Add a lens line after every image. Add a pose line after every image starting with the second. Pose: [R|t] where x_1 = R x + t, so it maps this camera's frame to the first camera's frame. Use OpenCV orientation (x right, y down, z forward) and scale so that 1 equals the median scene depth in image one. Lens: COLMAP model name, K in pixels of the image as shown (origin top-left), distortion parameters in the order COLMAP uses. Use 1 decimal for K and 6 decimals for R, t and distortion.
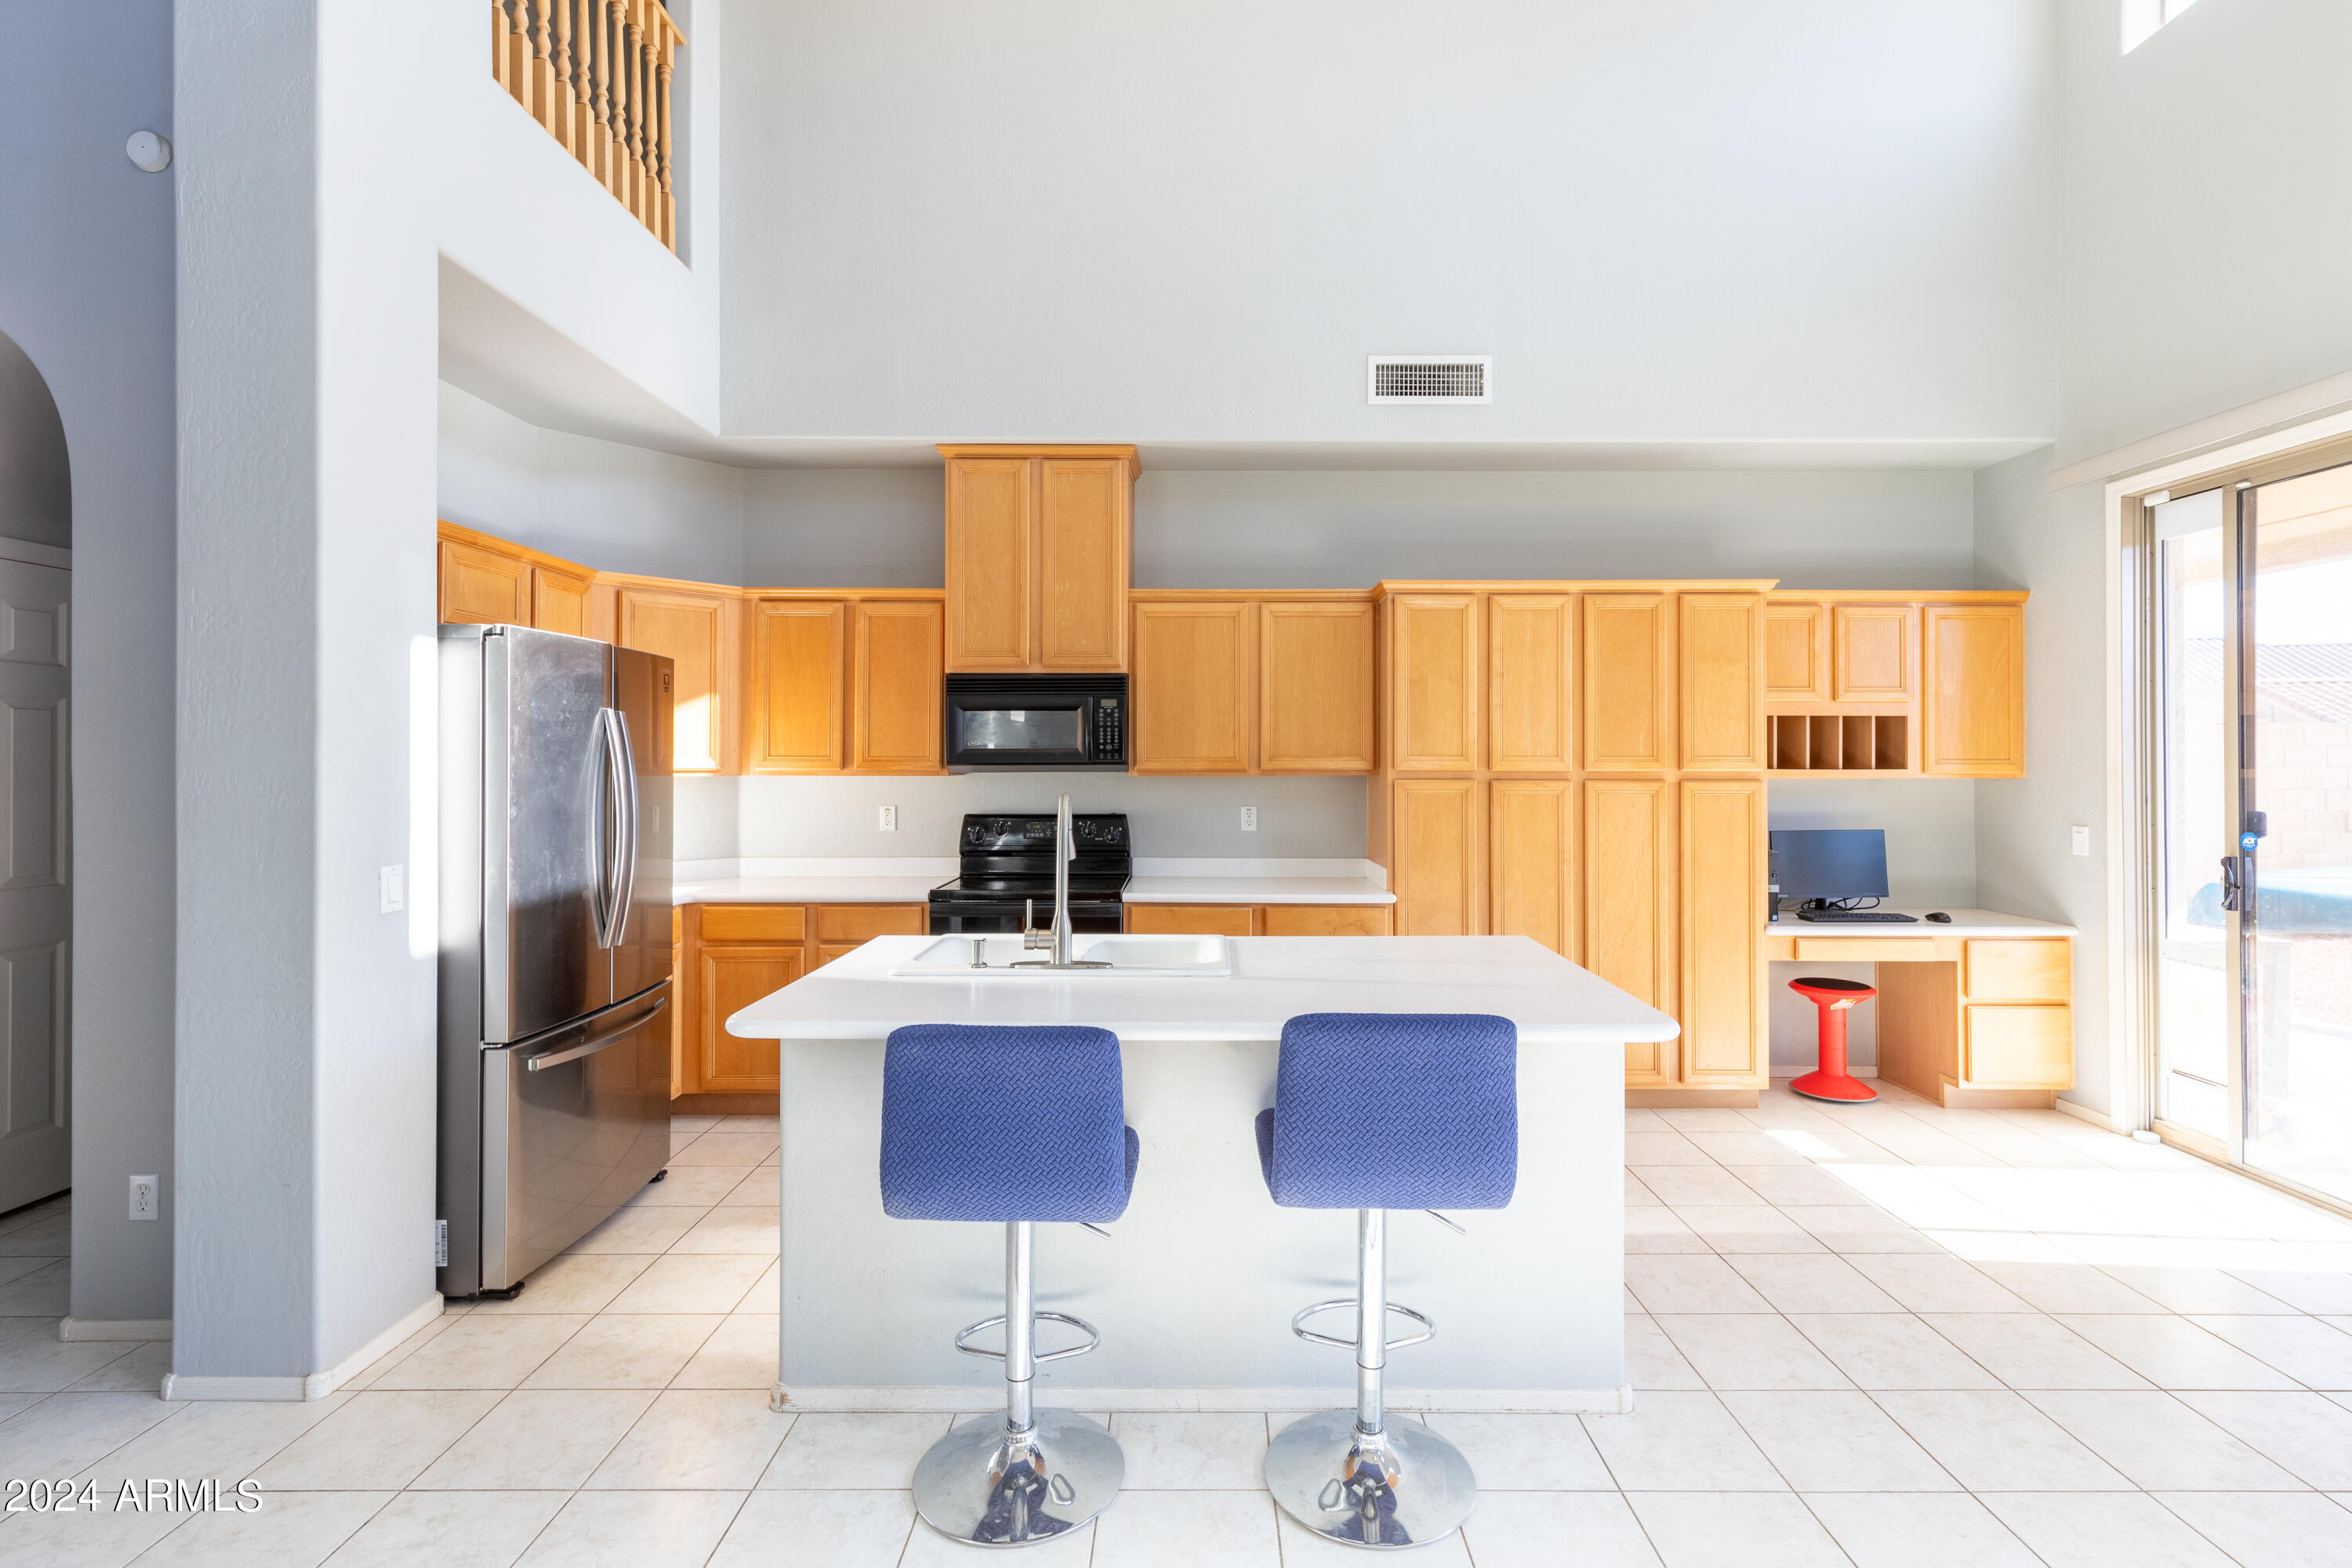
lens RADIAL K [[1054.3, 0, 1191.3], [0, 1054.3, 752.8], [0, 0, 1]] dist [-0.001322, -0.000133]
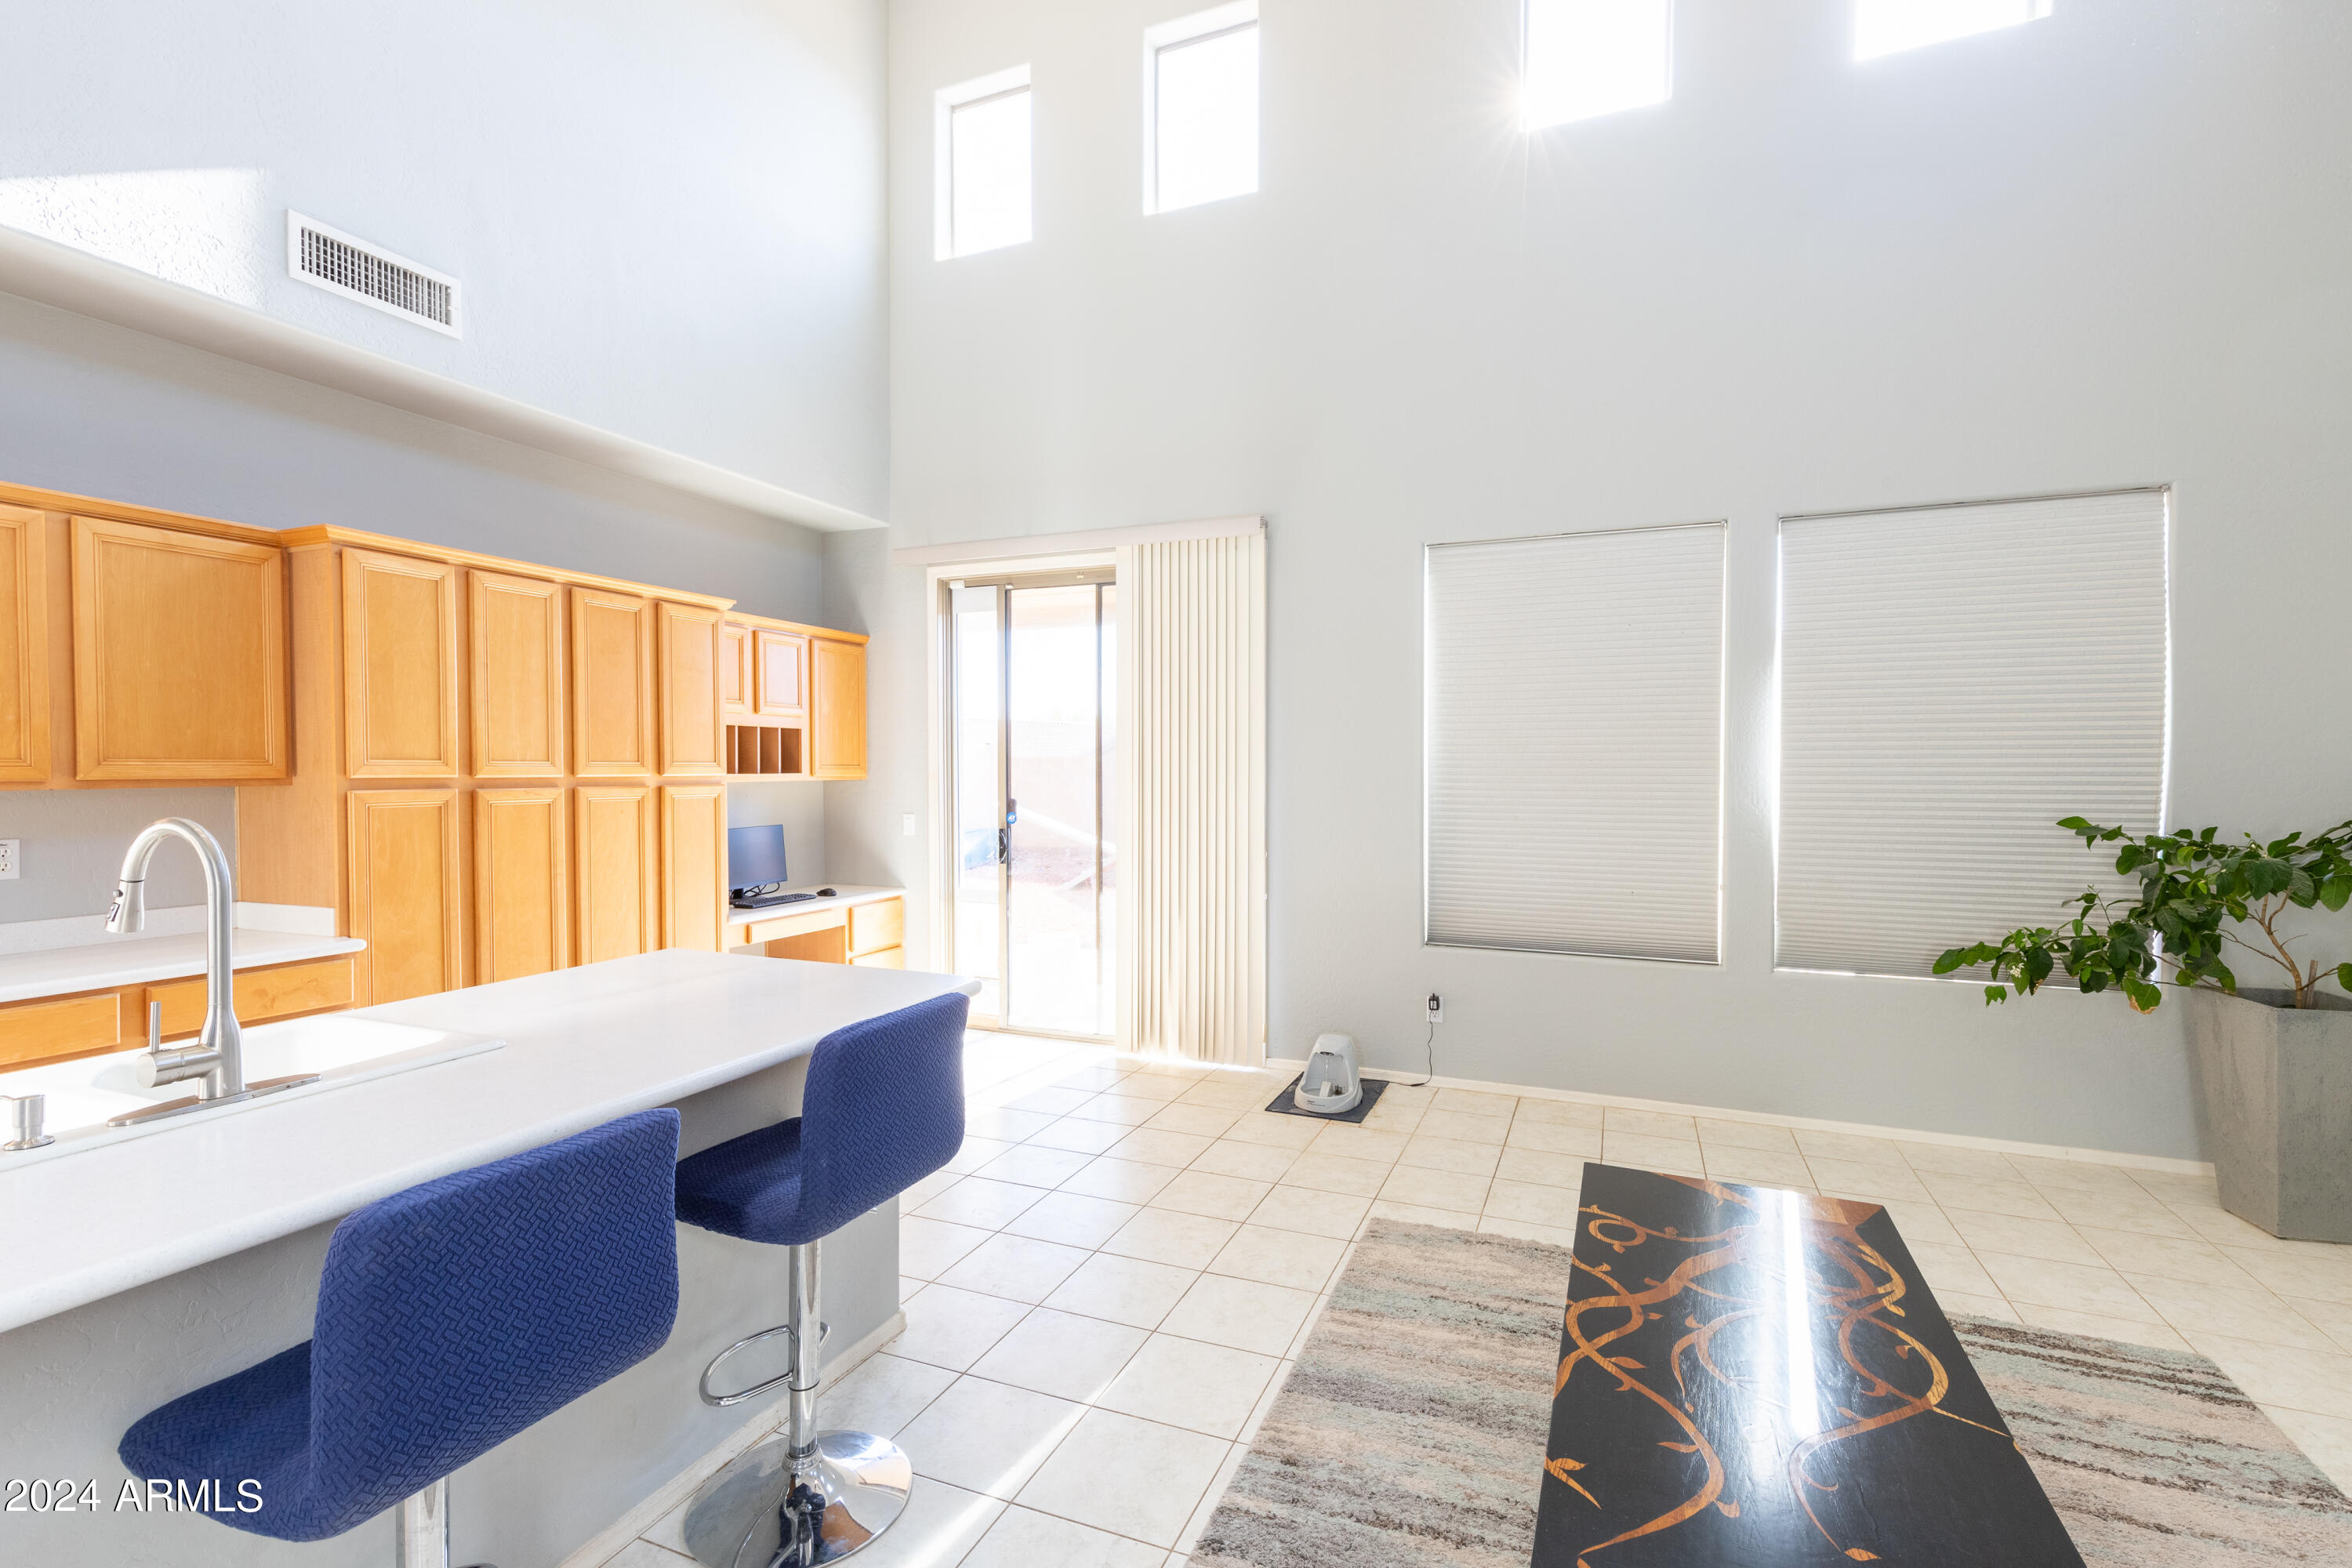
lens RADIAL K [[1059.3, 0, 1176.0], [0, 1059.3, 784.0], [0, 0, 1]] dist [0.001045, -0.000661]
pose [[0.376150, -0.015126, 0.926435, -0.286997], [-0.006674, 0.999797, 0.019034, 0.002275], [-0.926535, -0.013343, 0.375973, 0.153764]]
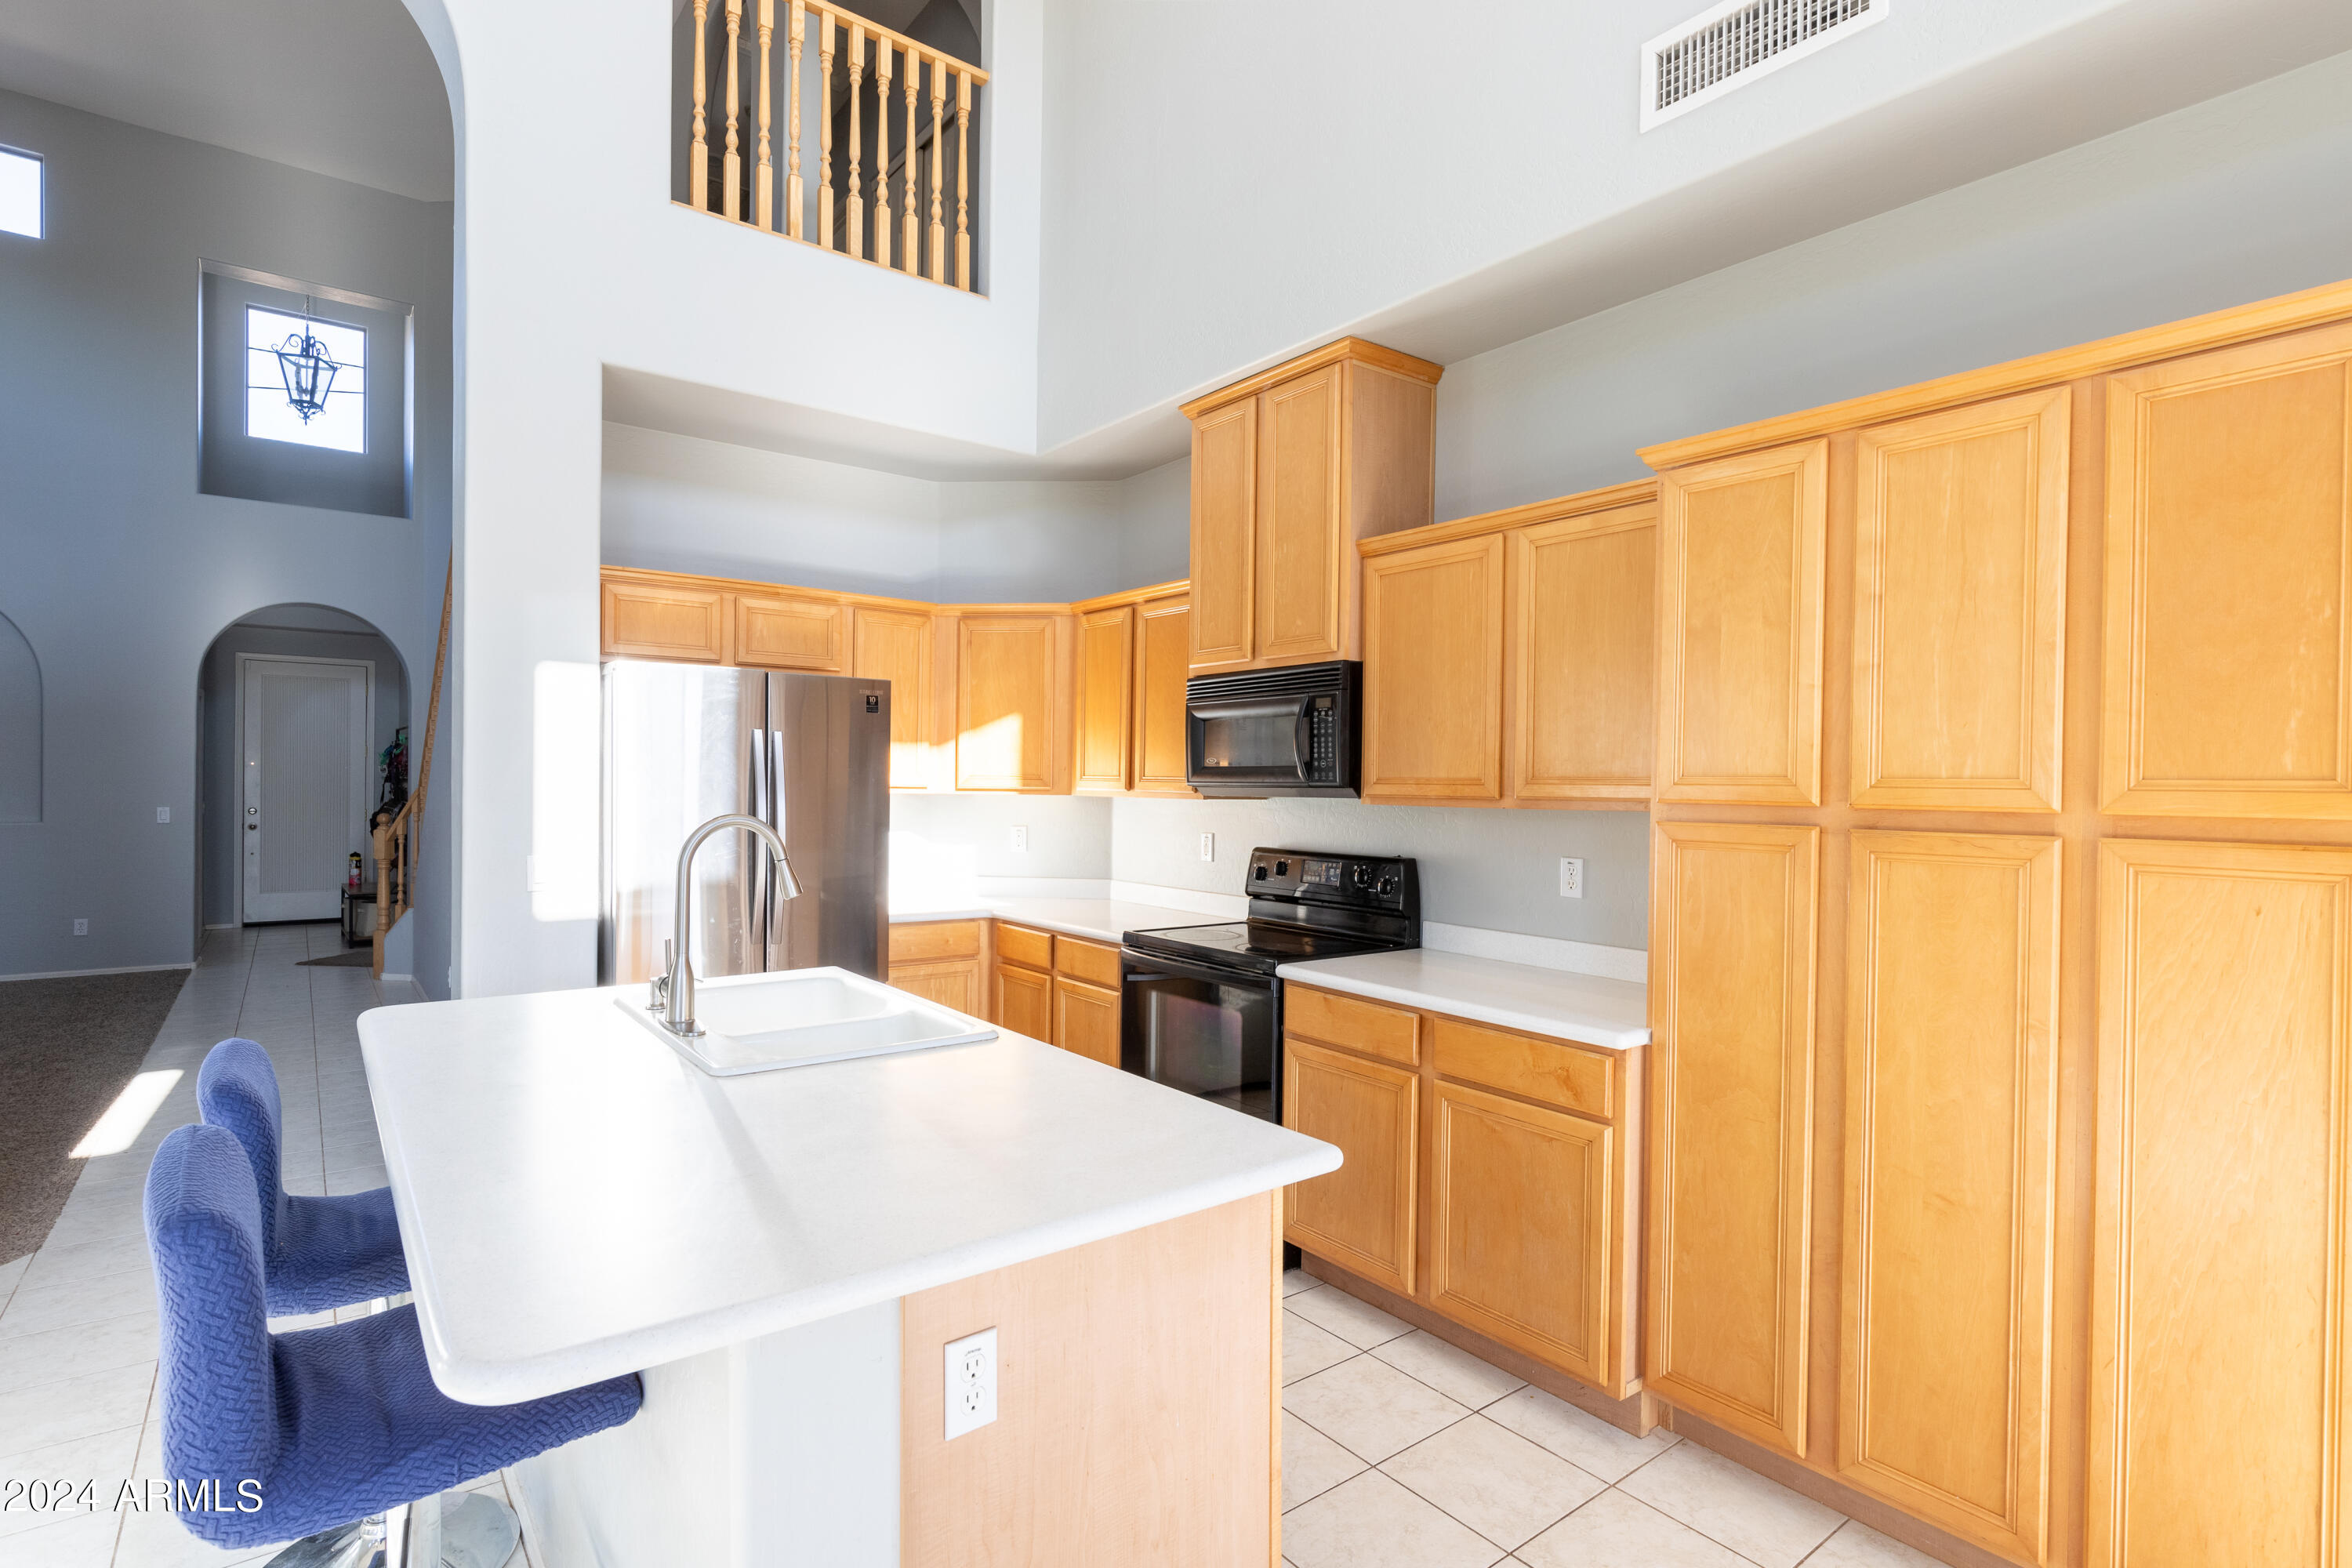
lens RADIAL K [[1138.1, 0, 1158.7], [0, 1138.1, 793.9], [0, 0, 1]] dist [0.000774, -0.000181]
pose [[0.615229, 0.014261, -0.788219, 0.483887], [-0.006239, 0.999893, 0.013221, 0.005839], [0.788324, -0.003216, 0.615252, 0.439826]]
